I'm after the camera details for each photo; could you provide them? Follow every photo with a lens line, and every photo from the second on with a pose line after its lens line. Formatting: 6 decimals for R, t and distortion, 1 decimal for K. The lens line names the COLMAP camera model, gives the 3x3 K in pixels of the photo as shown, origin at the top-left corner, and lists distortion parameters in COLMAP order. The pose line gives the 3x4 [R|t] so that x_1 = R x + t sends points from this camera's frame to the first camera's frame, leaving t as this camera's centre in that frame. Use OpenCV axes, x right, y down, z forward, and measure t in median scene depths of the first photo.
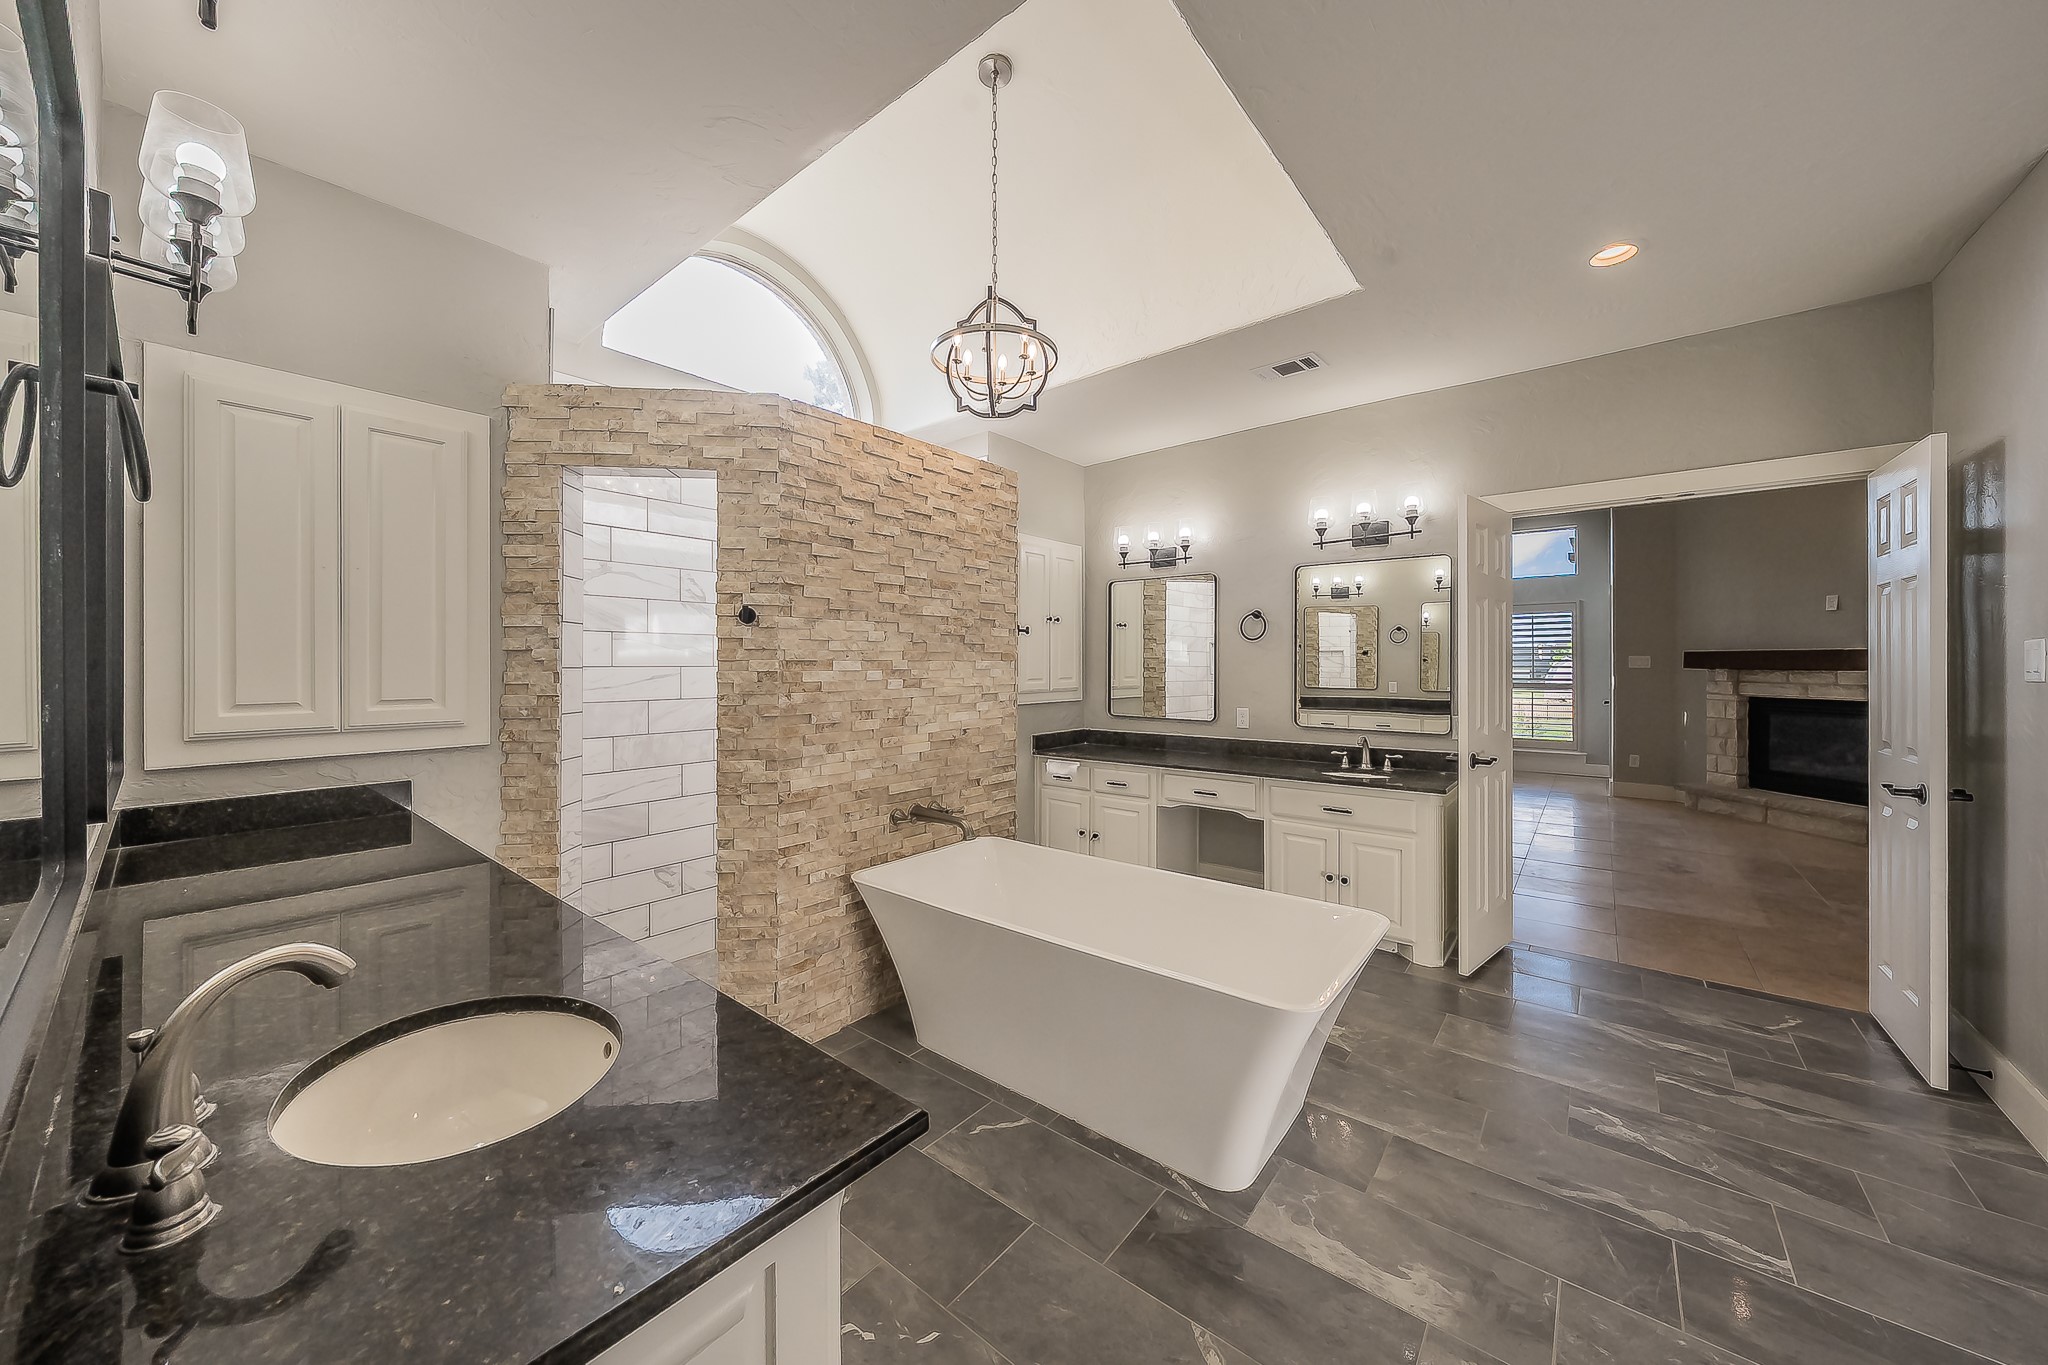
lens RADIAL K [[725.5, 0, 1017.7], [0, 725.5, 672.1], [0, 0, 1]] dist [0.000676, -0.000091]
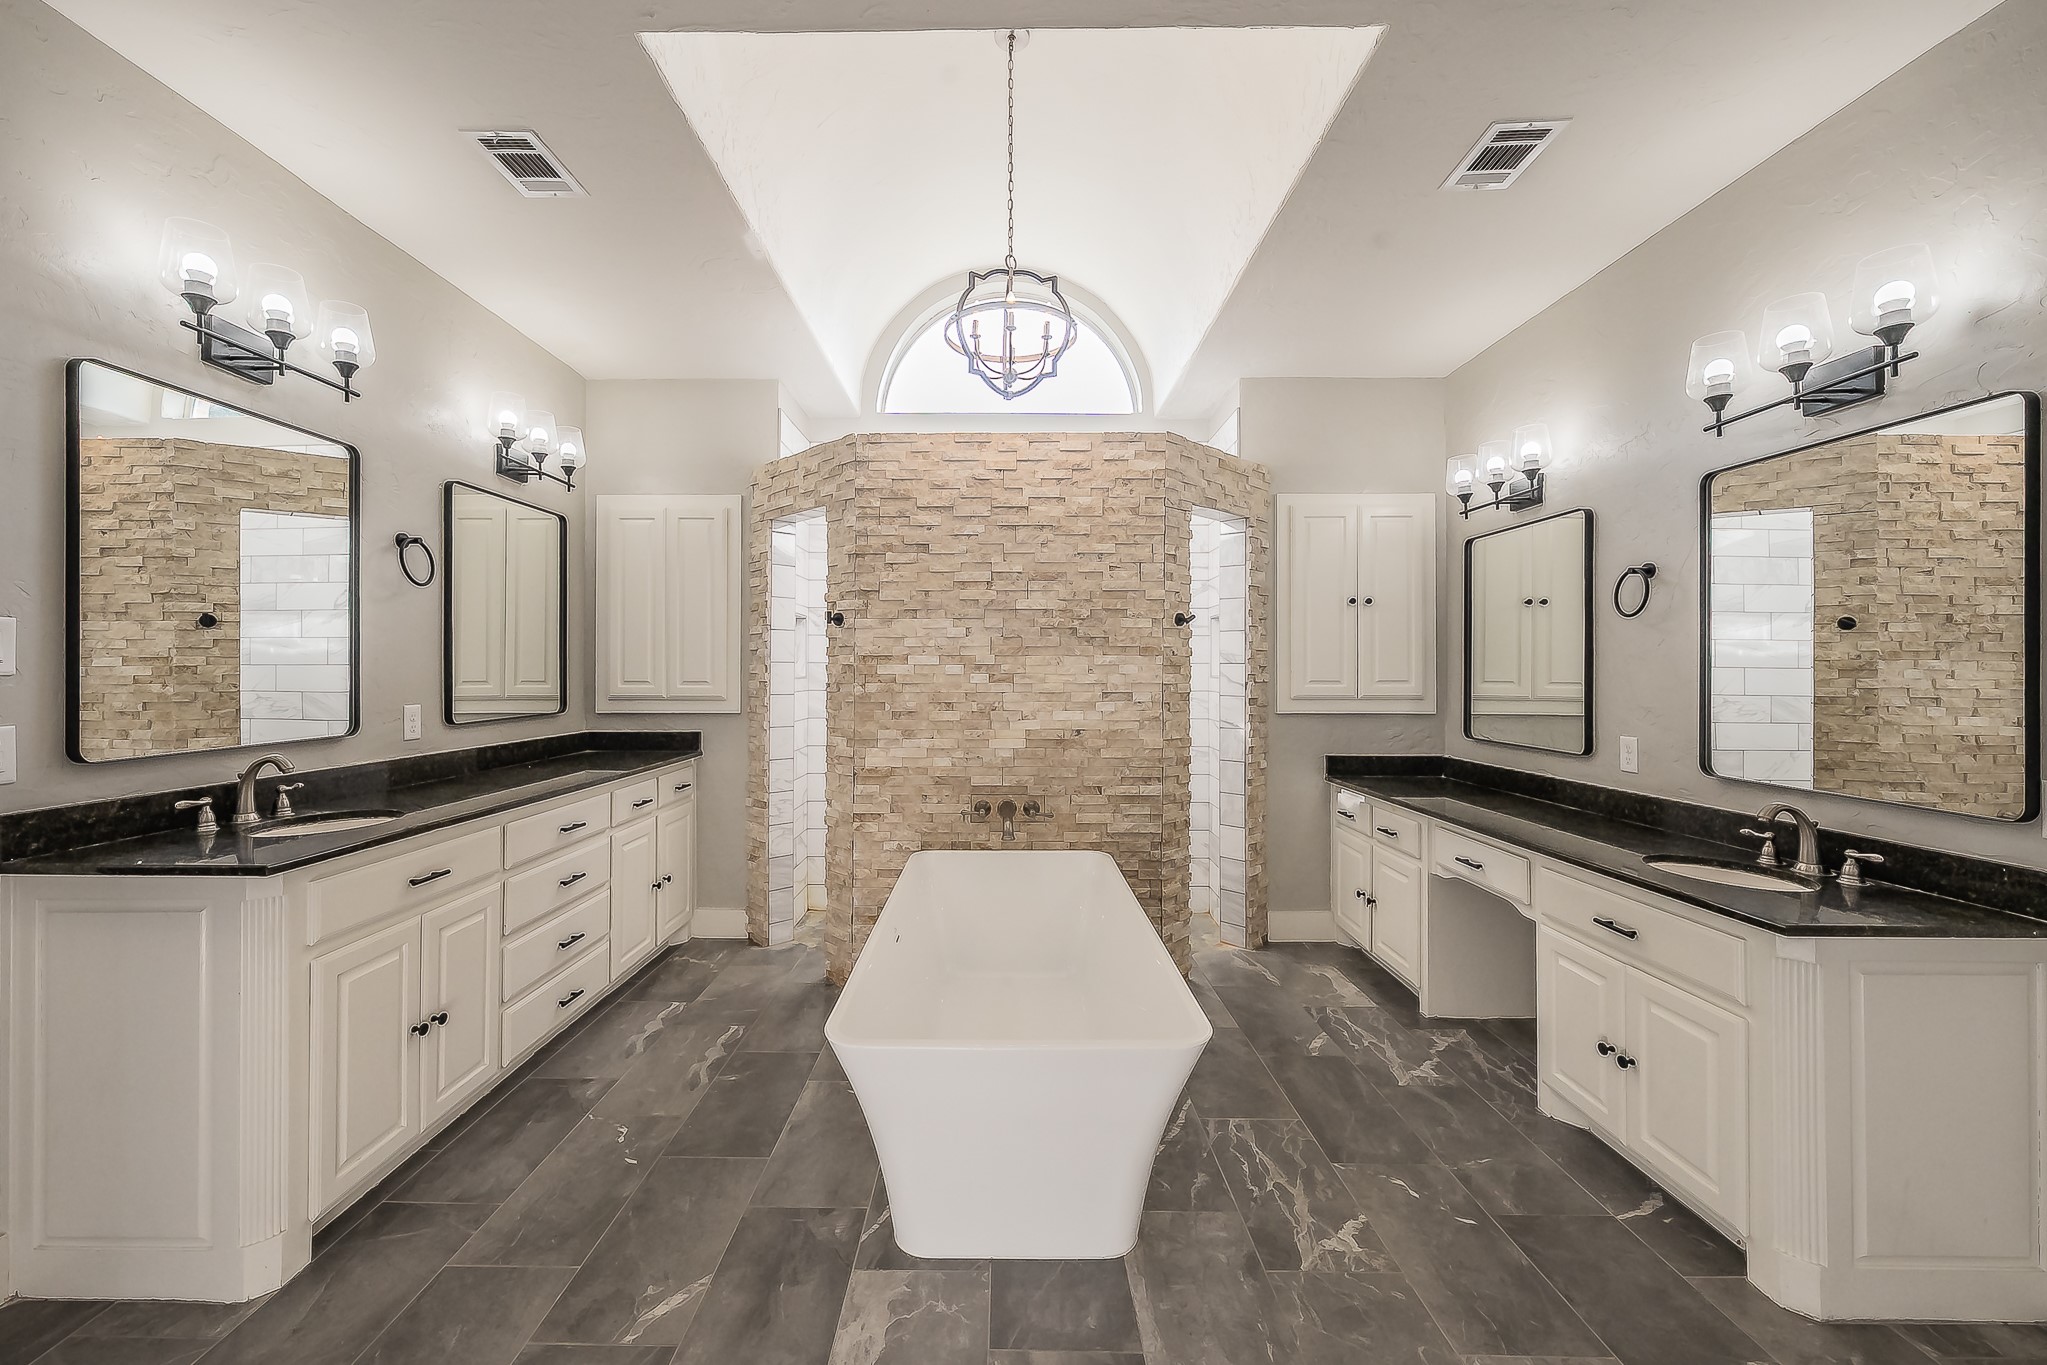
lens RADIAL K [[823.6, 0, 1017.2], [0, 823.6, 675.2], [0, 0, 1]] dist [0.000330, 0.000106]
pose [[0.613042, 0.007758, -0.790012, 0.793479], [-0.012575, 0.999921, 0.000061, 0.011509], [0.789950, 0.009897, 0.613091, 0.333774]]
